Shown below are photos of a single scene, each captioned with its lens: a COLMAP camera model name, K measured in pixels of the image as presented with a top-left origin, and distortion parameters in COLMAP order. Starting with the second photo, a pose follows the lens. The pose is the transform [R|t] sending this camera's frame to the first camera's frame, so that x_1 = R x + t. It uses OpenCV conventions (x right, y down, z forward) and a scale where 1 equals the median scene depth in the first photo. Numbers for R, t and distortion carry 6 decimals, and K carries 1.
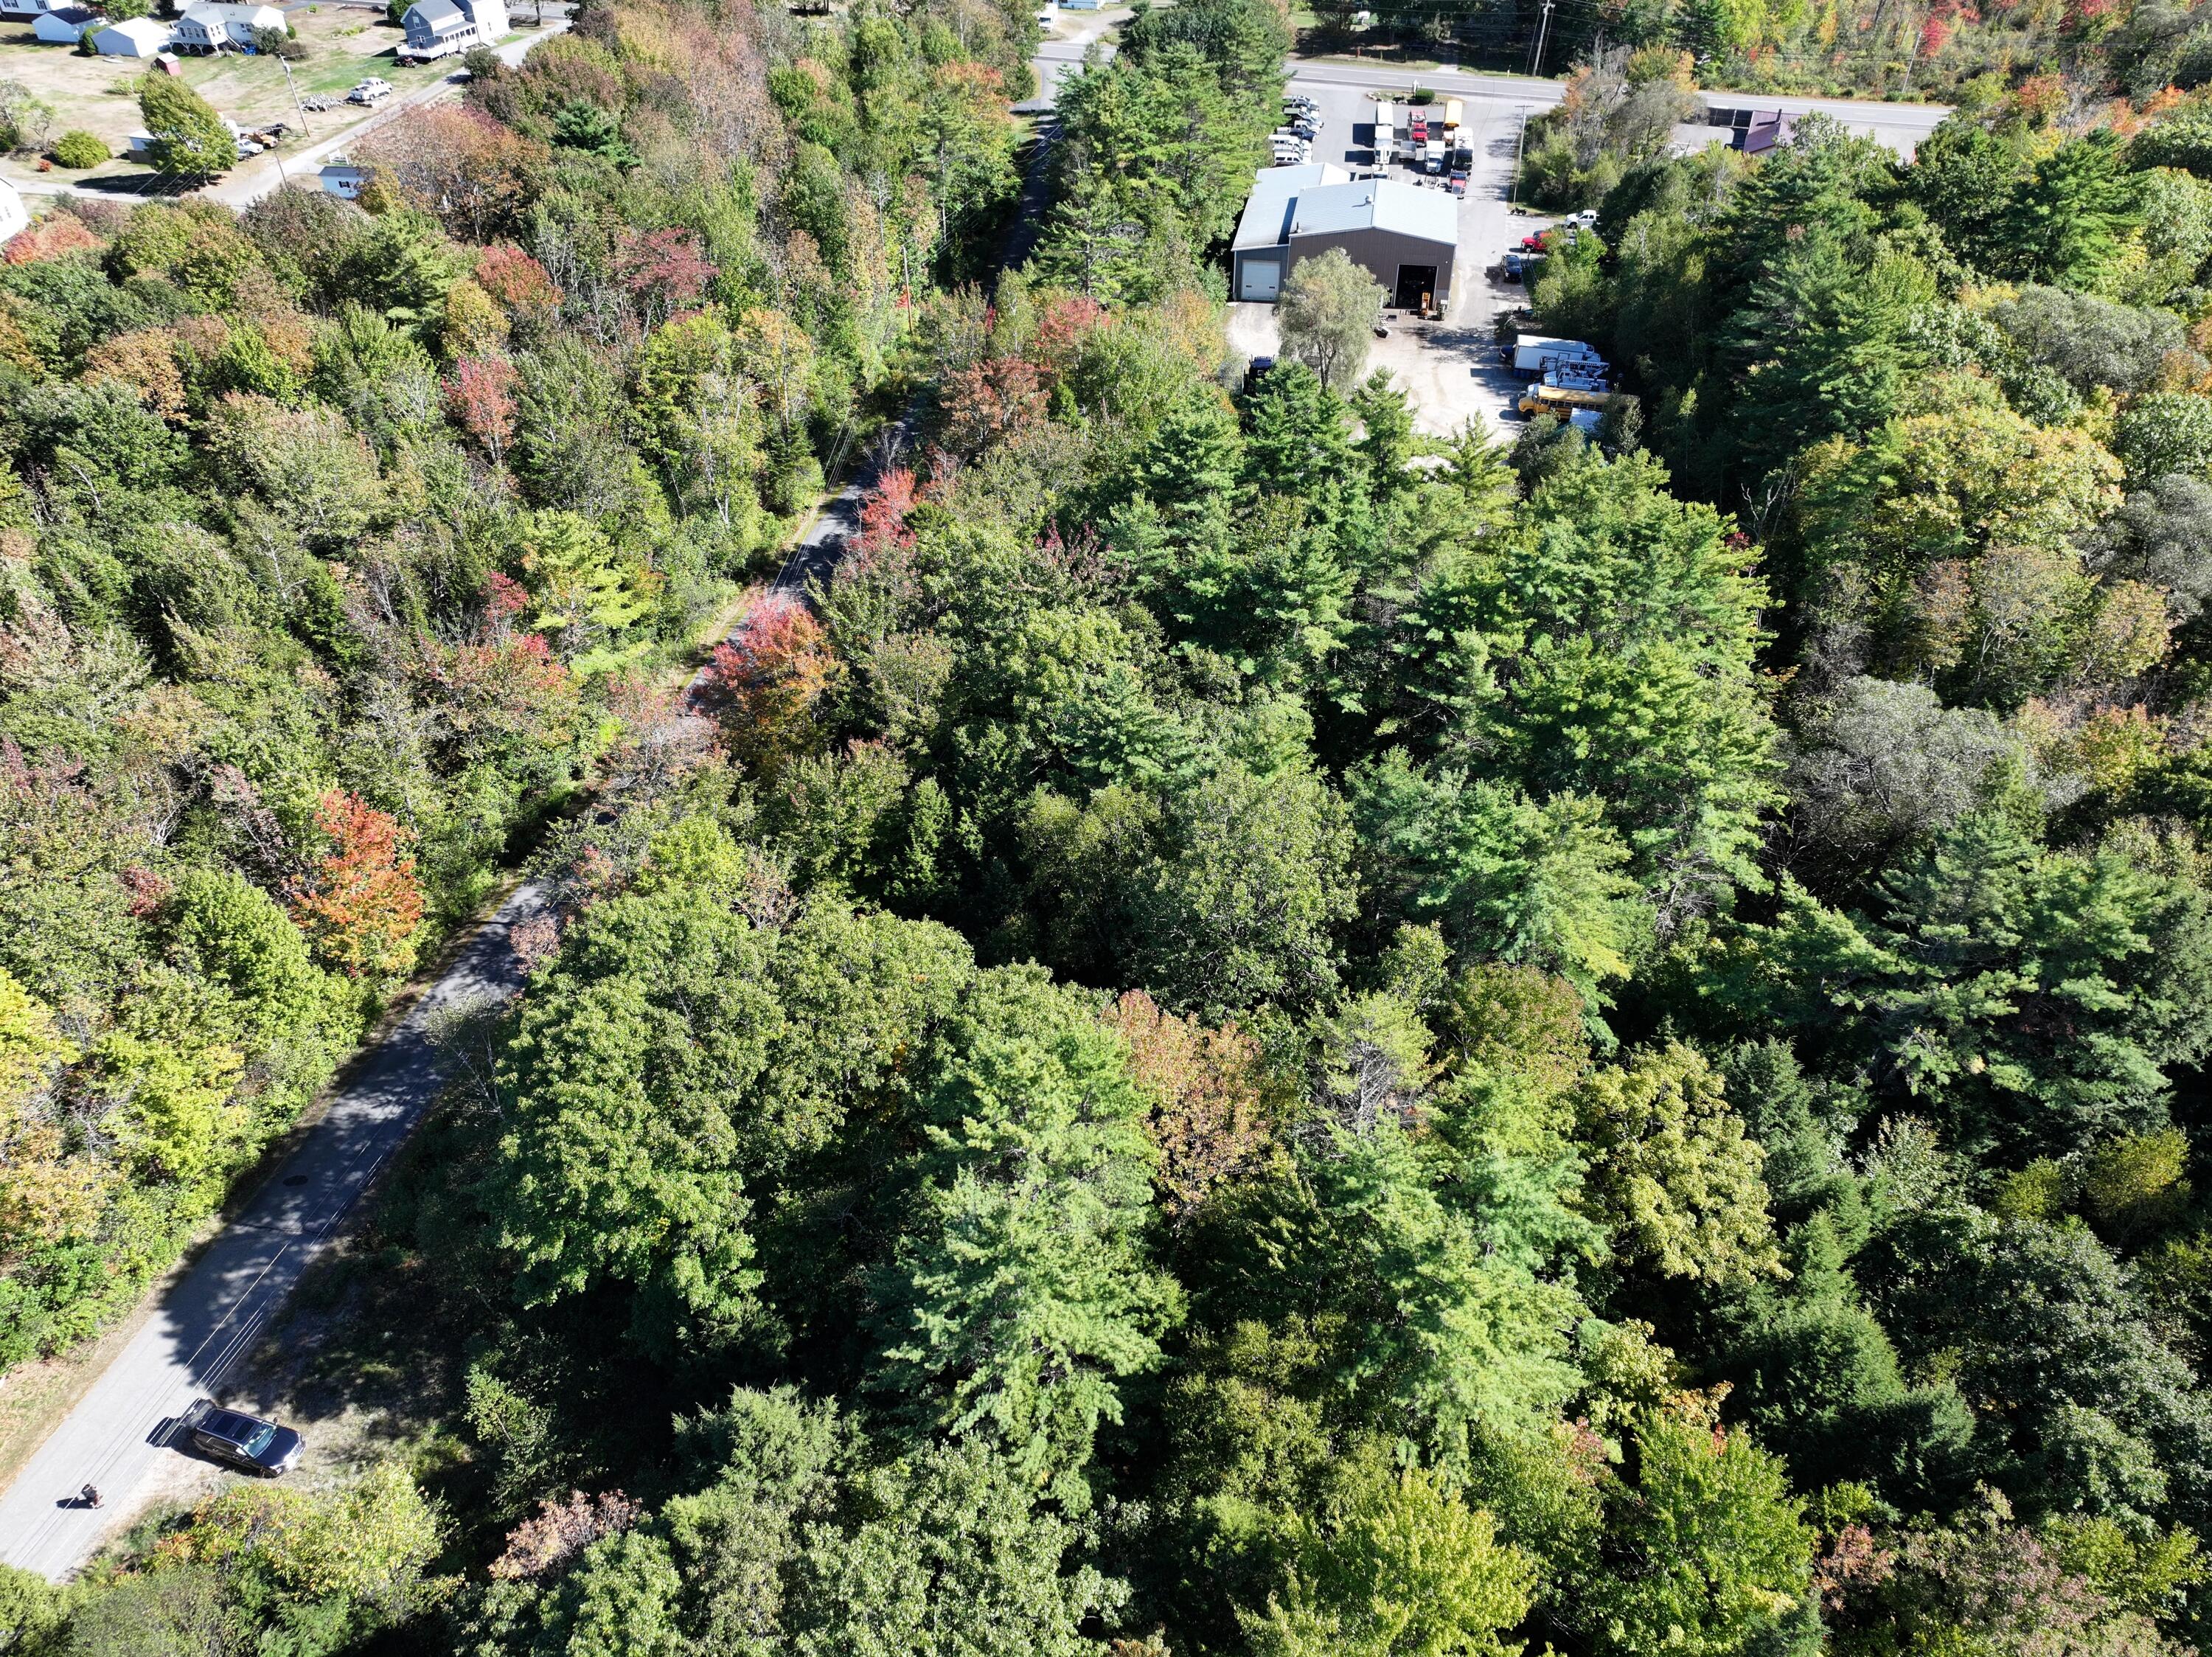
lens RADIAL K [[1563.1, 0, 1106.0], [0, 1563.1, 828.5], [0, 0, 1]] dist [-0.005346, 0.023017]
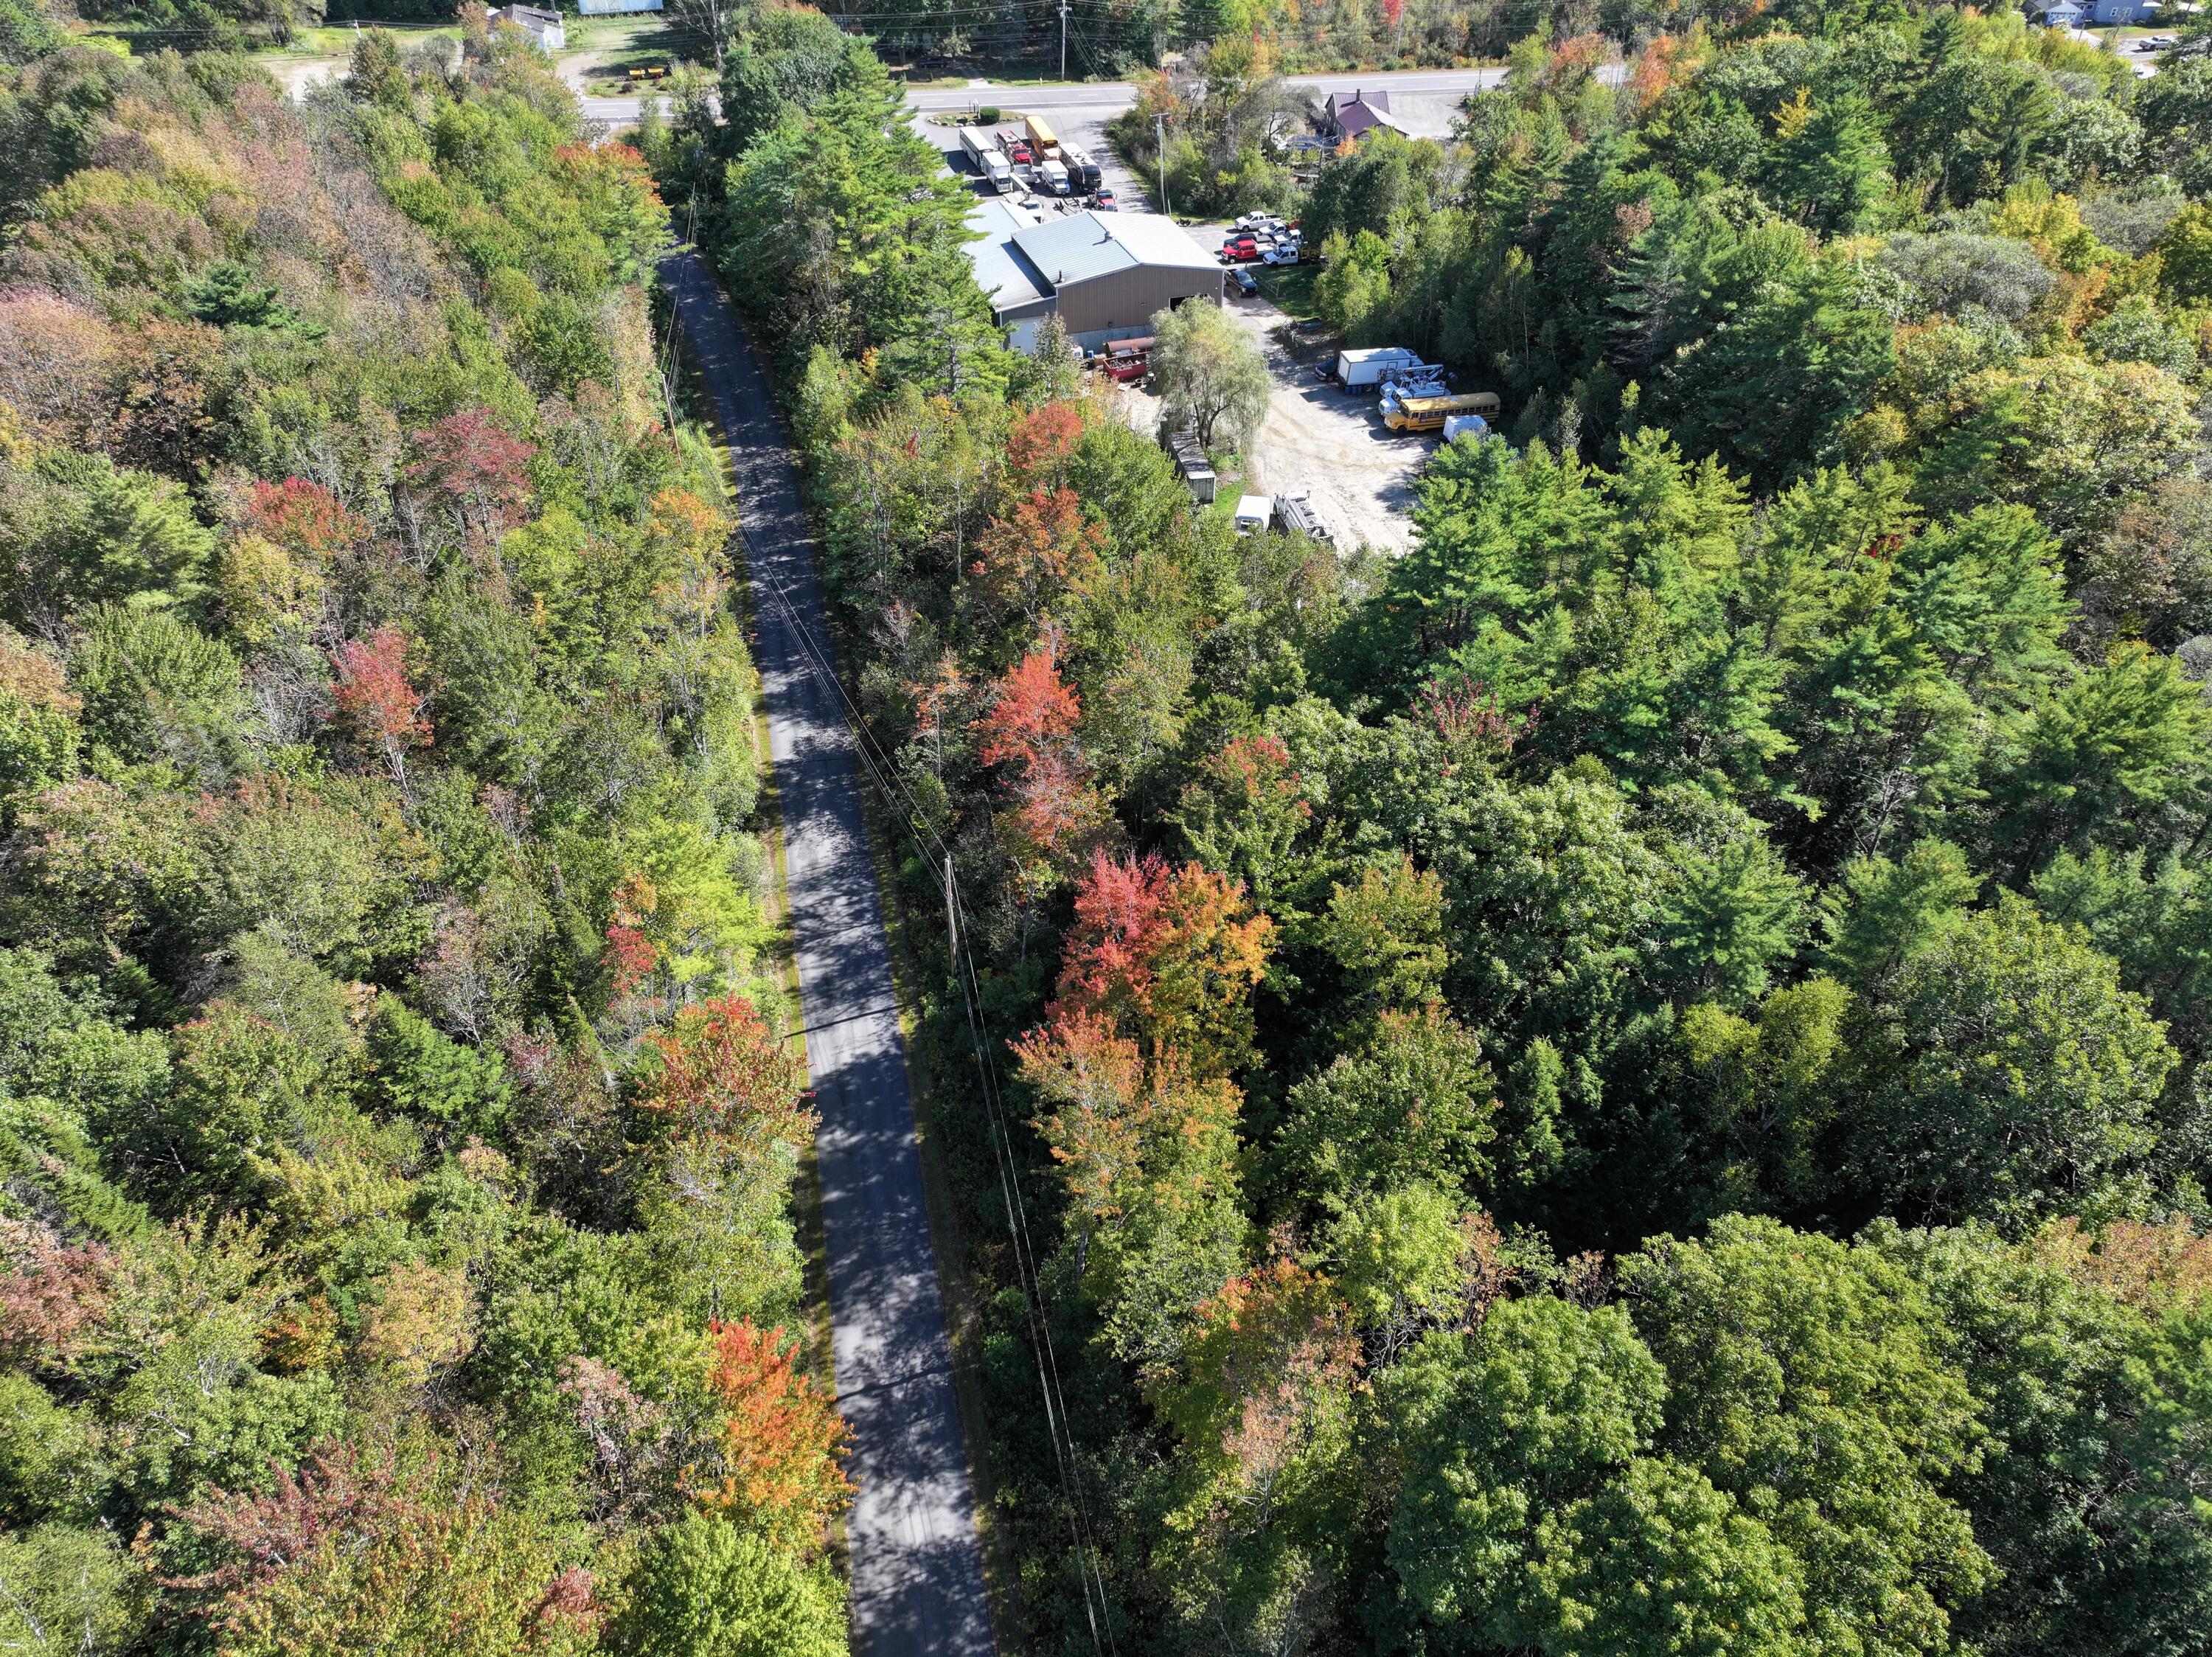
lens RADIAL K [[1563.1, 0, 1106.0], [0, 1563.1, 828.5], [0, 0, 1]] dist [-0.005346, 0.023017]
pose [[0.890140, -0.280411, 0.359194, -0.358917], [0.280096, 0.958446, 0.054107, -0.151605], [-0.359440, 0.052446, 0.931693, 0.199676]]
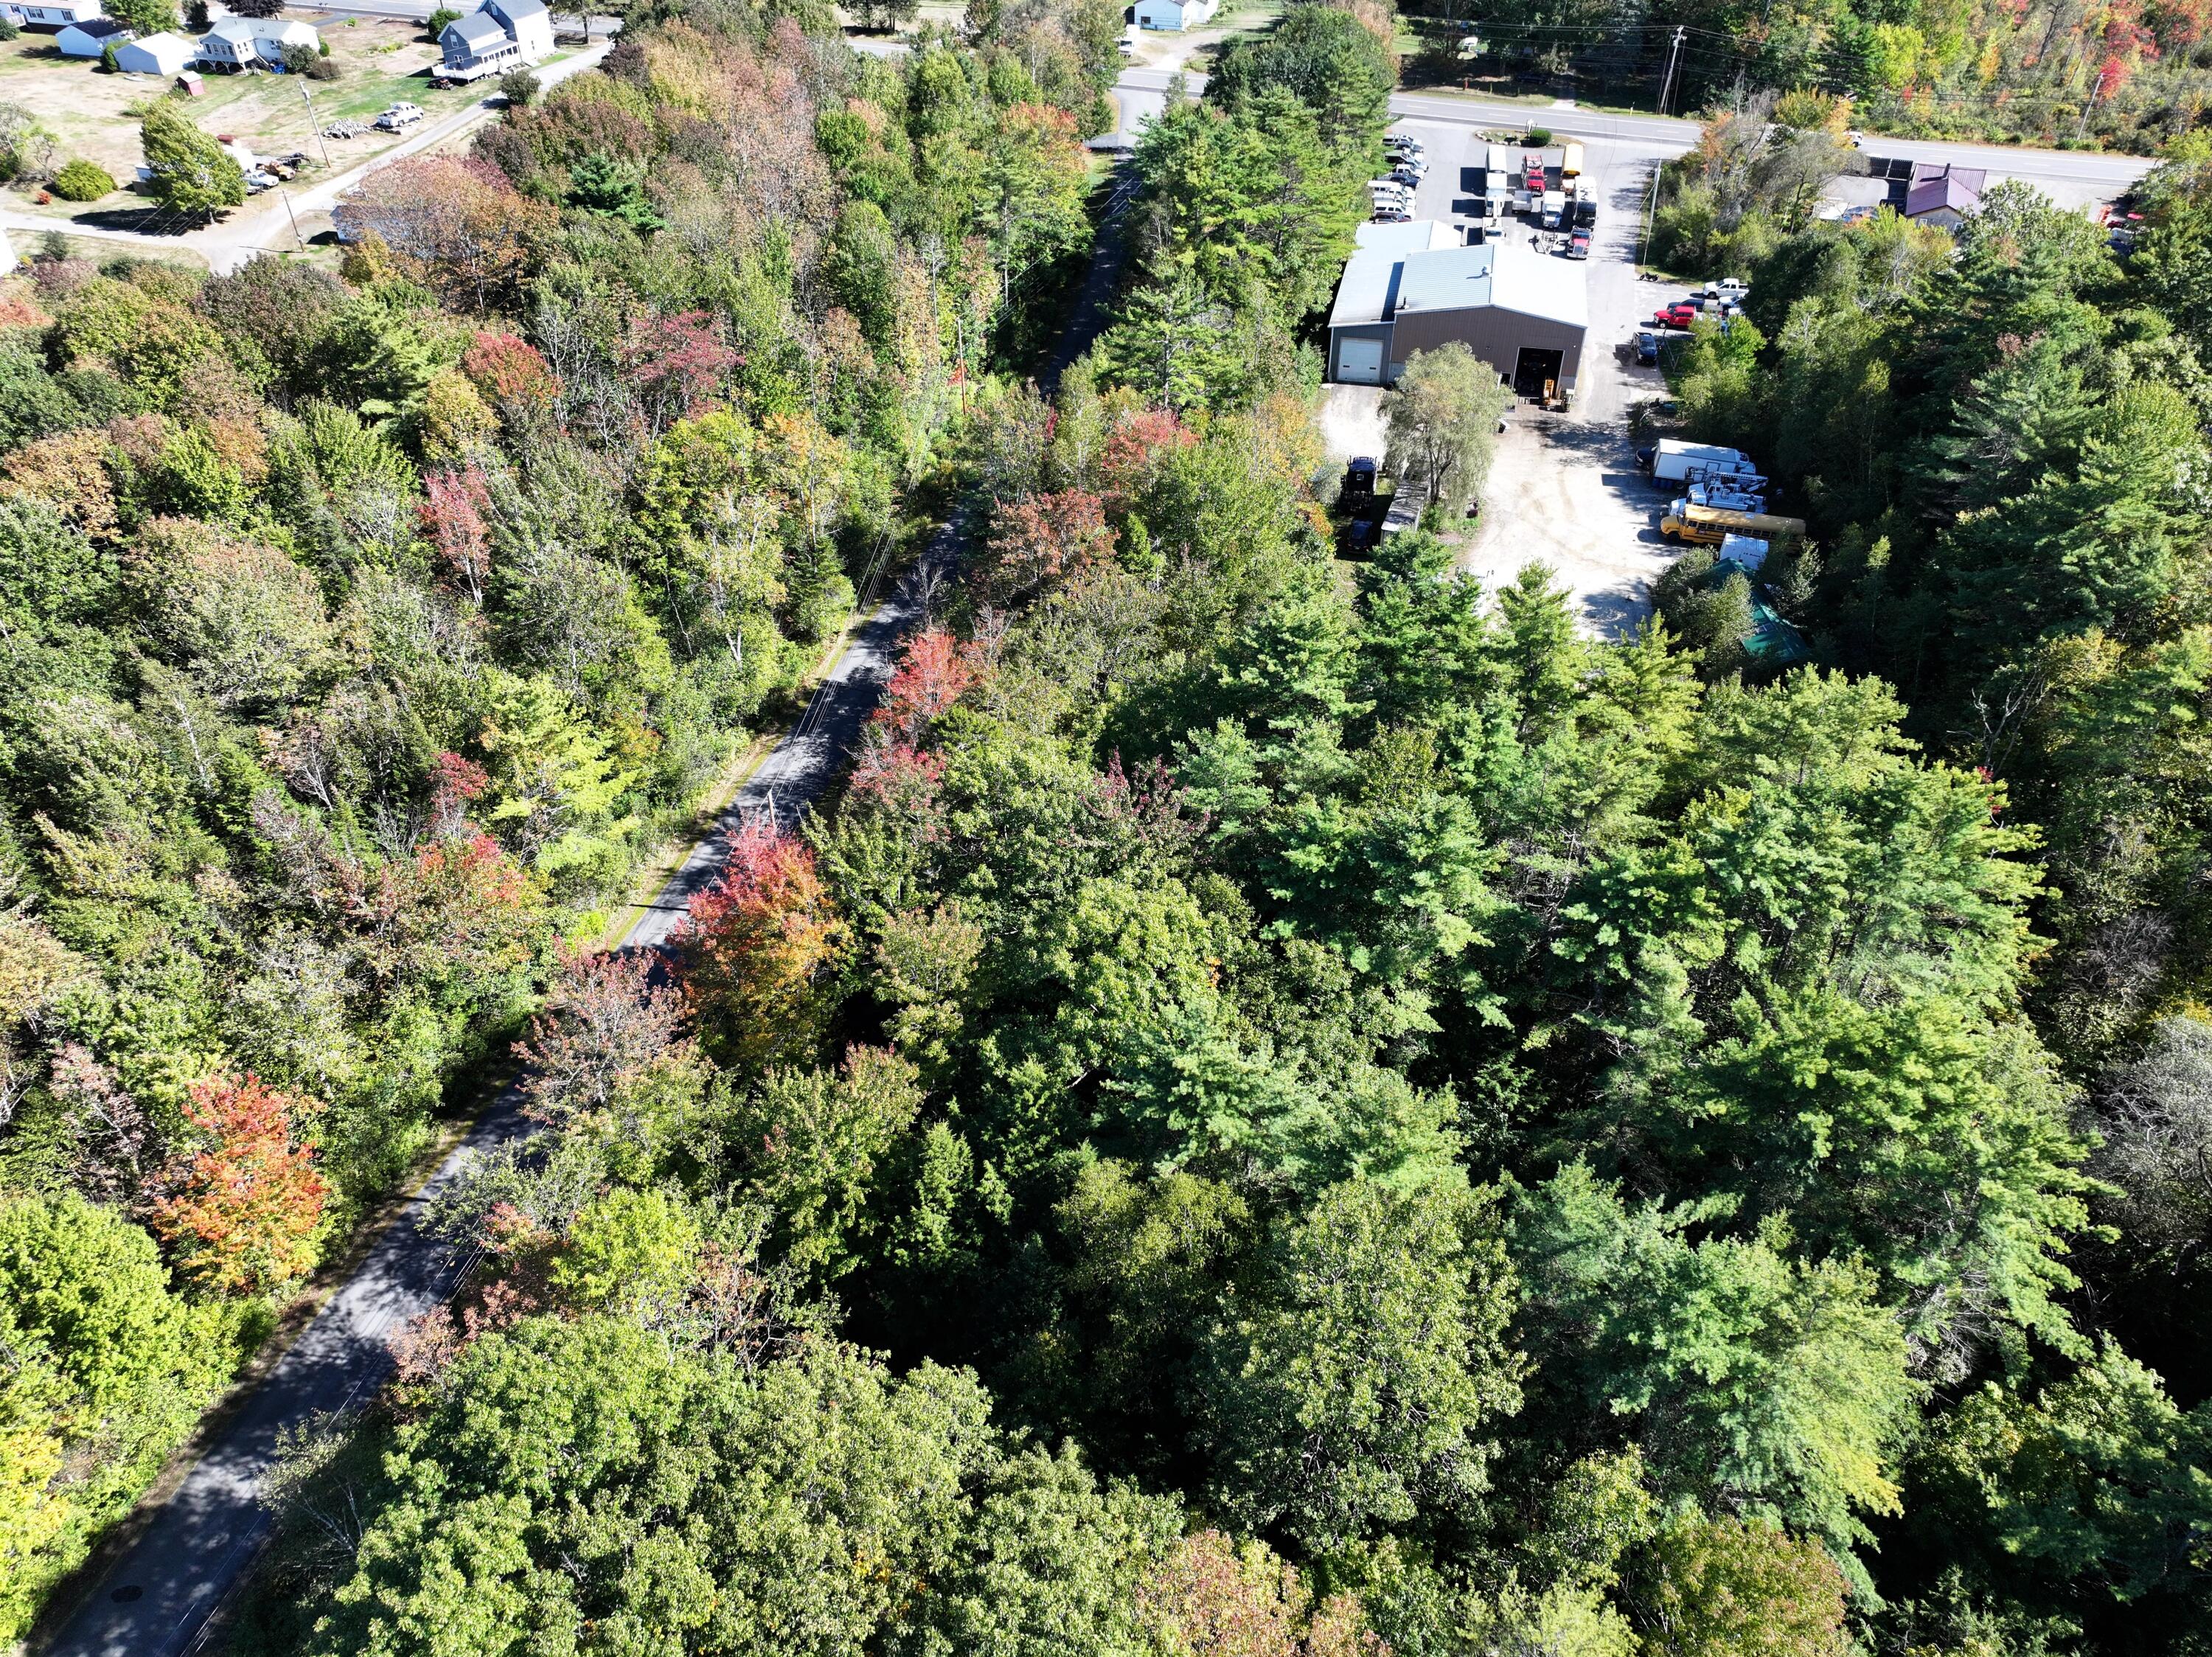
lens RADIAL K [[1563.1, 0, 1106.0], [0, 1563.1, 828.5], [0, 0, 1]] dist [-0.005346, 0.023017]
pose [[0.998893, 0.030781, -0.035568, -0.006900], [-0.030655, 0.999522, 0.004073, -0.113269], [0.035676, -0.002978, 0.999359, 0.146775]]
